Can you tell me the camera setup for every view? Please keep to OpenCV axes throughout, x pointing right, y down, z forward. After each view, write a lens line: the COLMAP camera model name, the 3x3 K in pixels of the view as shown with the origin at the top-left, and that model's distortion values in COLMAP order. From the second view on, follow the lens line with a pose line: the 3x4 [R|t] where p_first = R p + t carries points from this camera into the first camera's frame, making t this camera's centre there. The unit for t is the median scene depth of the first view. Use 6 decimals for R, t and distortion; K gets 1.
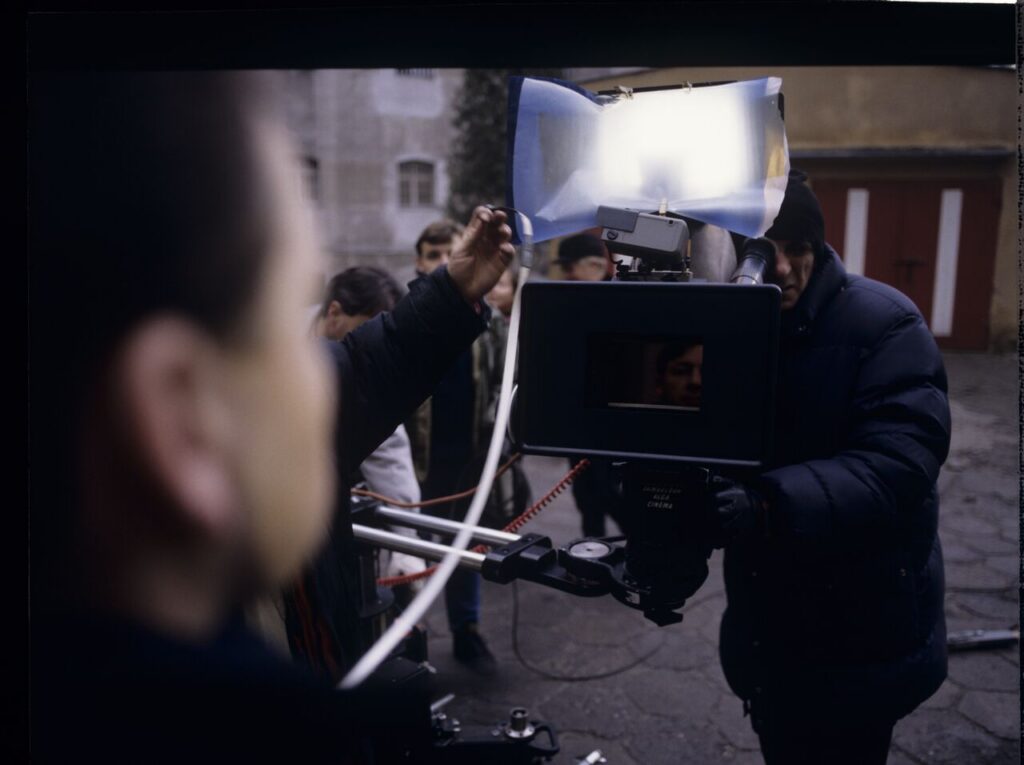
lens RADIAL K [[845.3, 0, 511.7], [0, 845.3, 430.0], [0, 0, 1]] dist [0.006932, -0.162446]
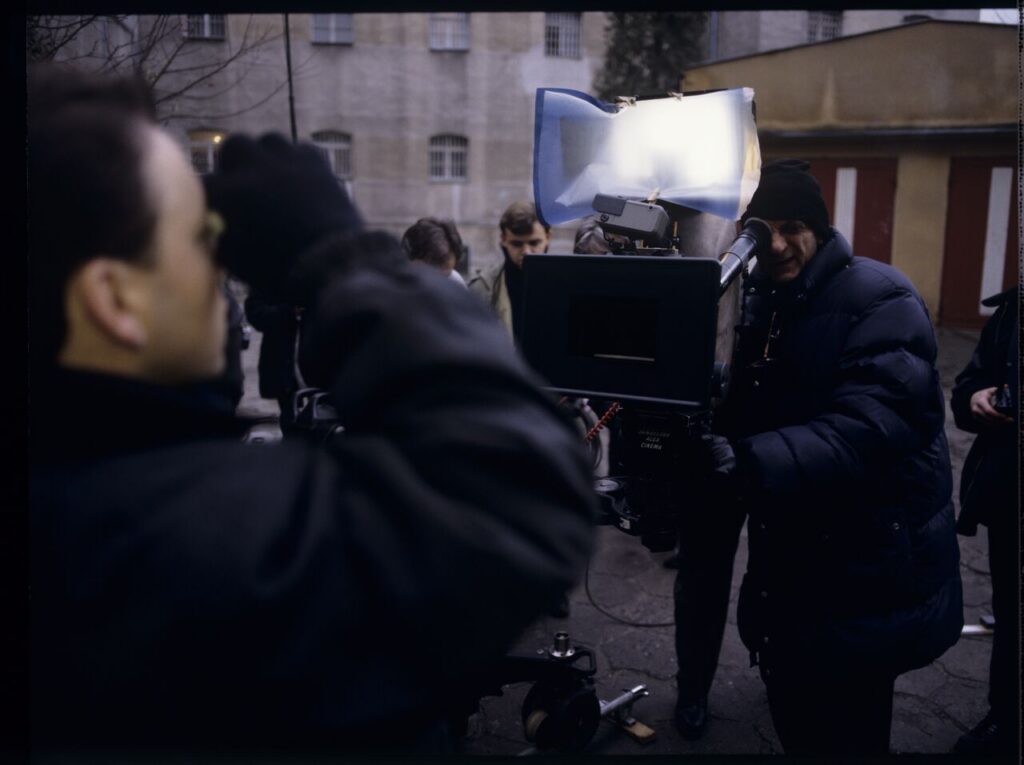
lens RADIAL K [[879.8, 0, 512.0], [0, 879.8, 382.5], [0, 0, 1]] dist [-0.101598, -0.002139]
pose [[0.979878, 0.038847, -0.195779, 0.209889], [-0.044259, 0.998747, -0.023345, 0.035772], [0.194627, 0.031540, 0.980370, -0.220049]]
